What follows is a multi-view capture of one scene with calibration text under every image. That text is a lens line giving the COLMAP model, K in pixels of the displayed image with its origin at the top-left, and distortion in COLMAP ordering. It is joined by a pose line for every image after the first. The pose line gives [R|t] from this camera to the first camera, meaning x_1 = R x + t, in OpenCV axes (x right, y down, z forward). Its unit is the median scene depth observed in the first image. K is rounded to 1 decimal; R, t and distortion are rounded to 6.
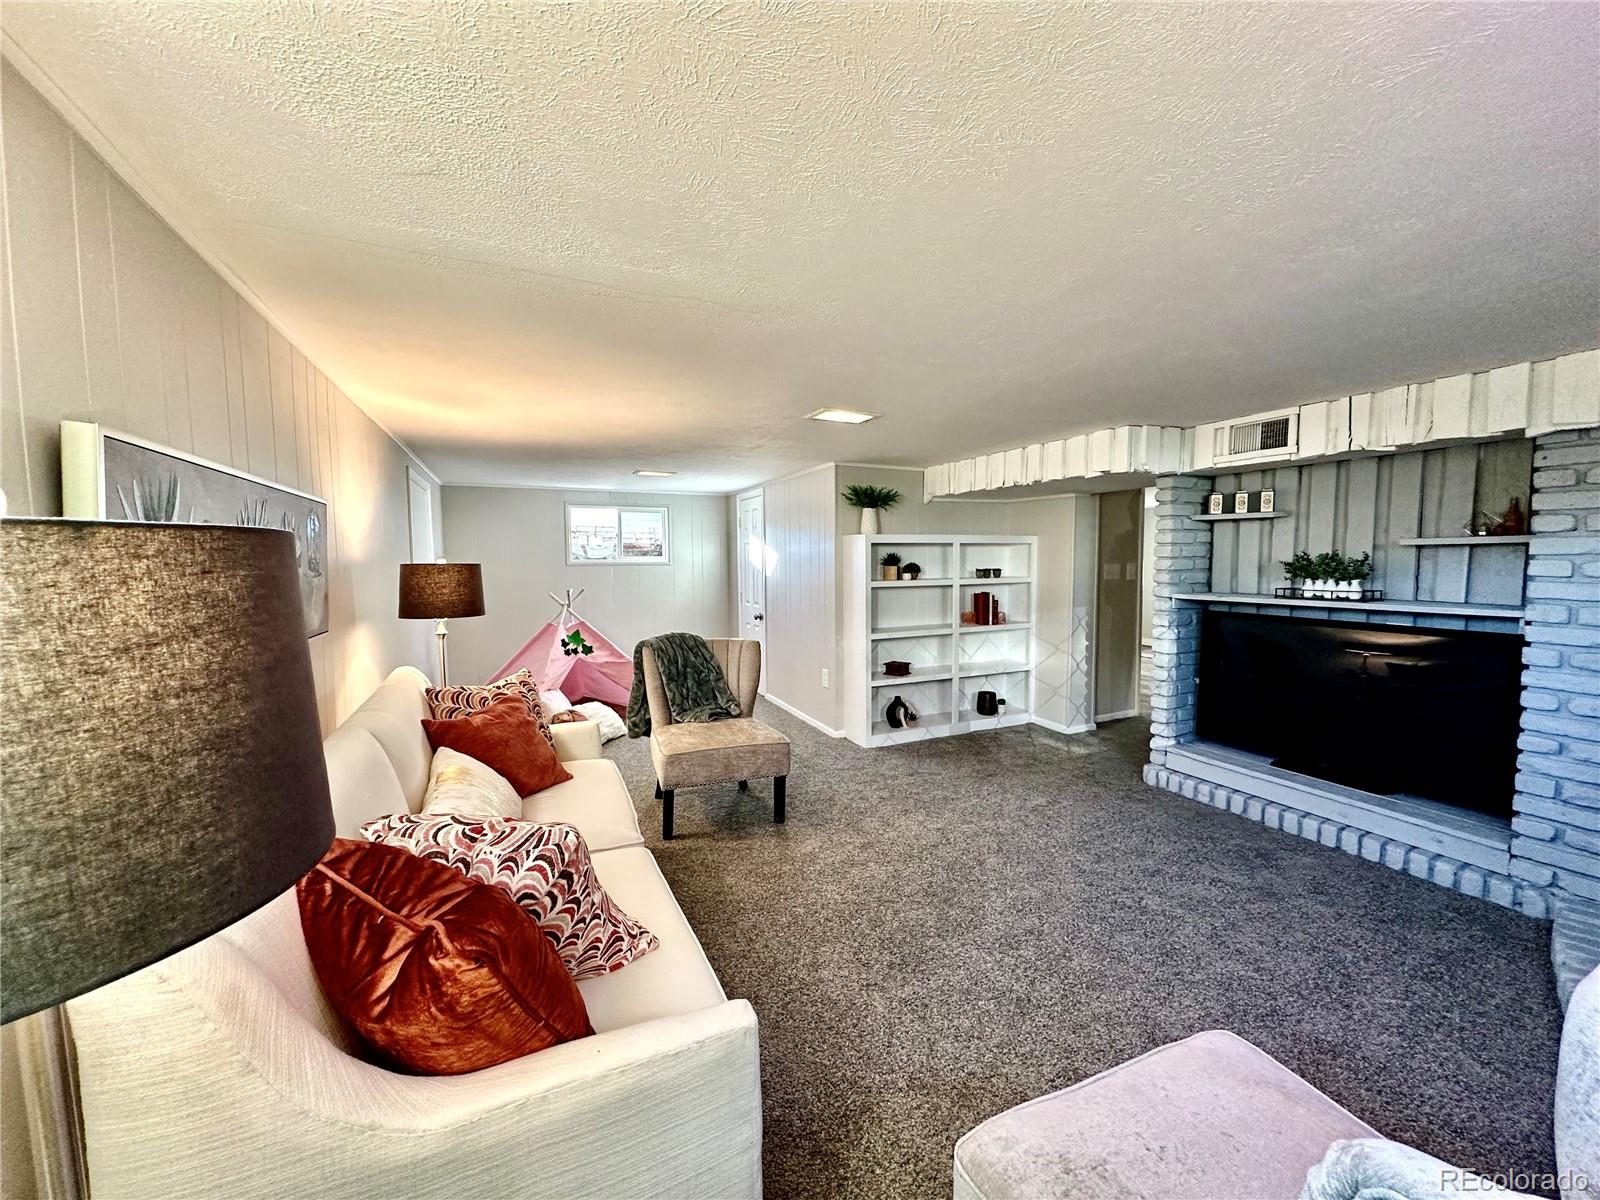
lens RADIAL K [[636.0, 0, 798.7], [0, 636.0, 599.8], [0, 0, 1]] dist [-0.000976, 0.000616]
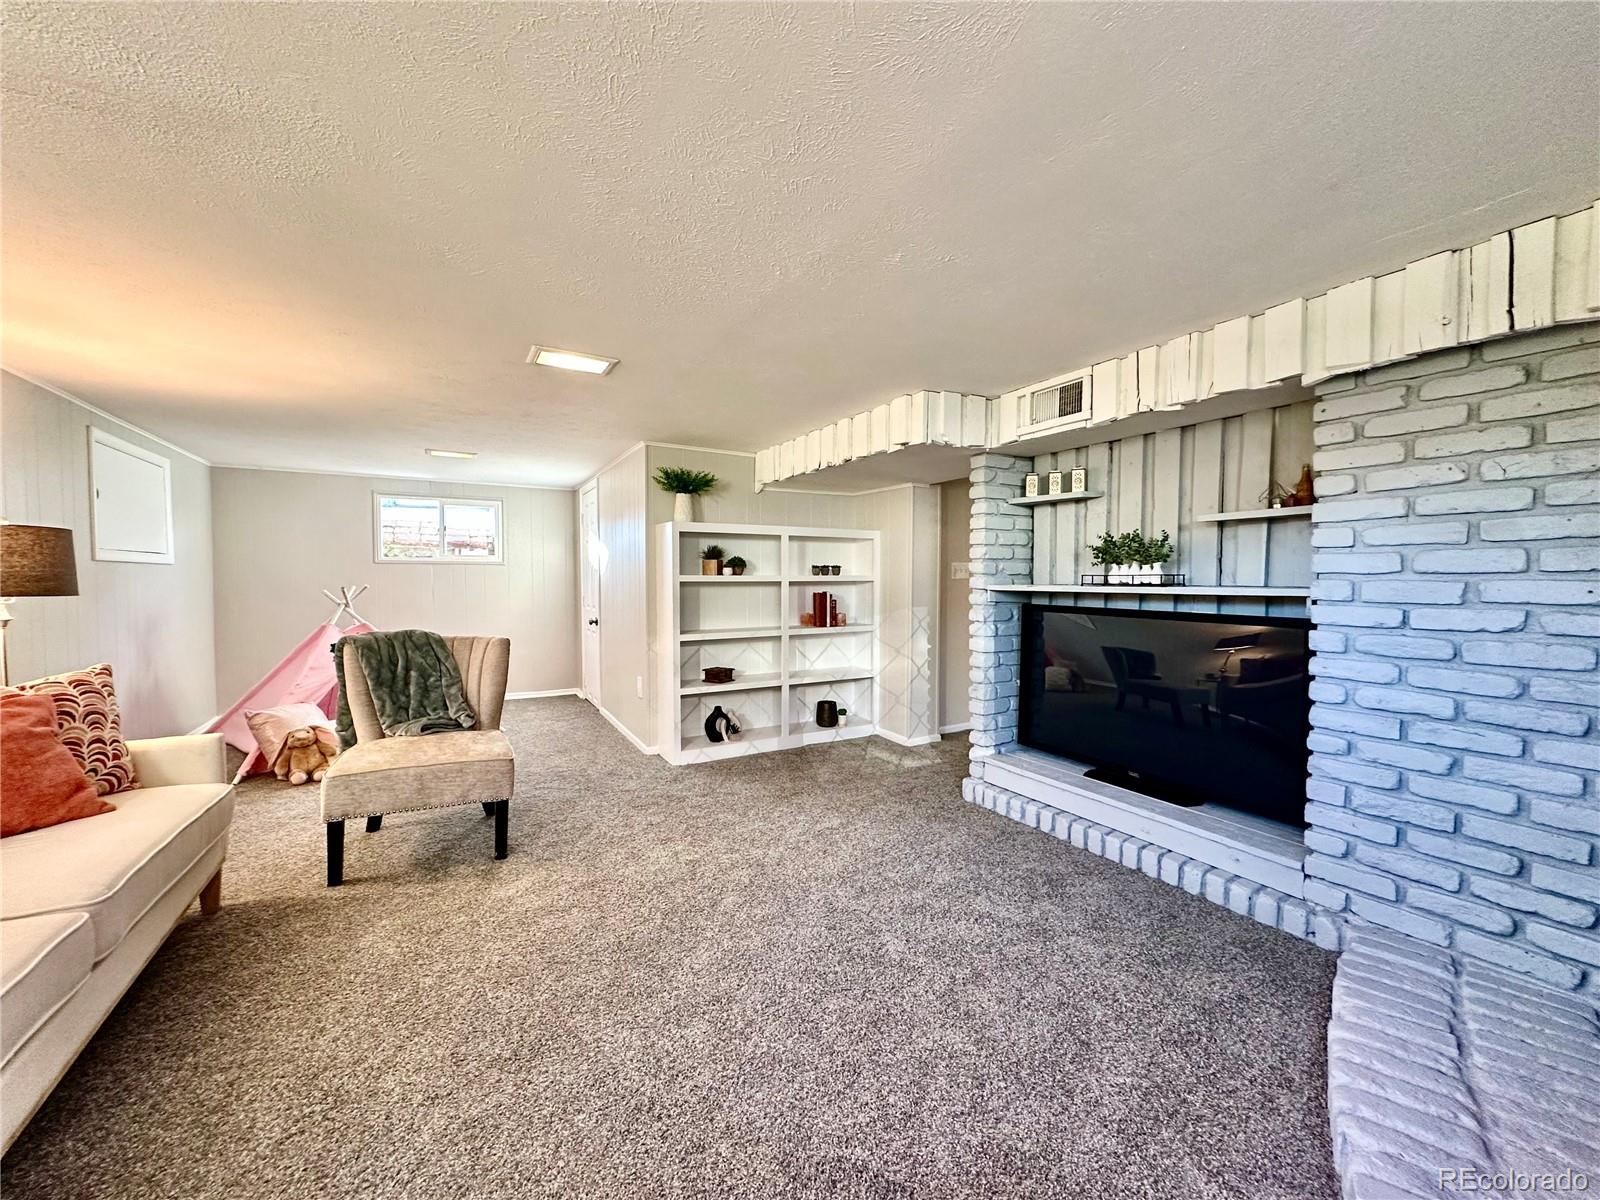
lens RADIAL K [[636.0, 0, 798.0], [0, 636.0, 599.7], [0, 0, 1]] dist [-0.000976, 0.000616]
pose [[0.996212, 0.004572, 0.086833, 0.256413], [-0.001820, 0.999494, -0.031747, 0.042222], [-0.086934, 0.031468, 0.995717, 0.138236]]
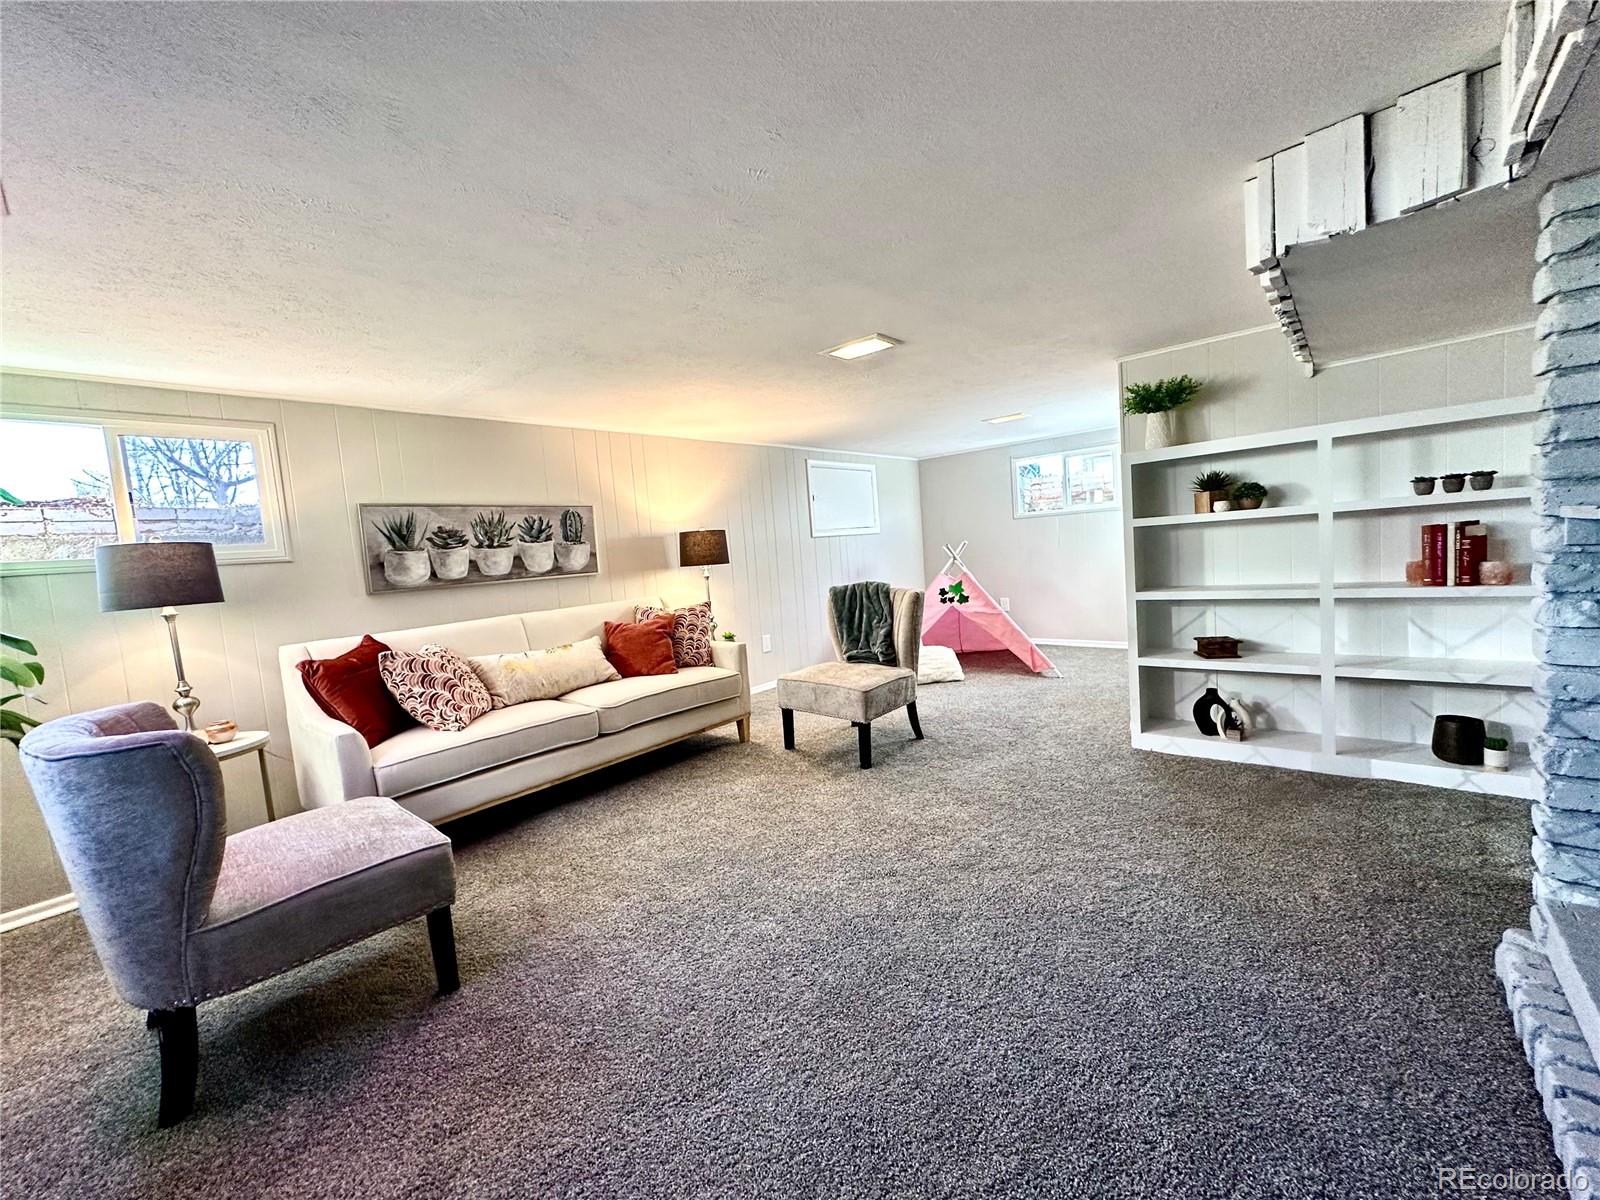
lens RADIAL K [[636.0, 0, 795.8], [0, 636.0, 598.5], [0, 0, 1]] dist [-0.000976, 0.000616]
pose [[0.417052, 0.045441, -0.907746, 0.777484], [0.016160, 0.998221, 0.057395, 0.017260], [0.908739, -0.038606, 0.415575, 0.452187]]
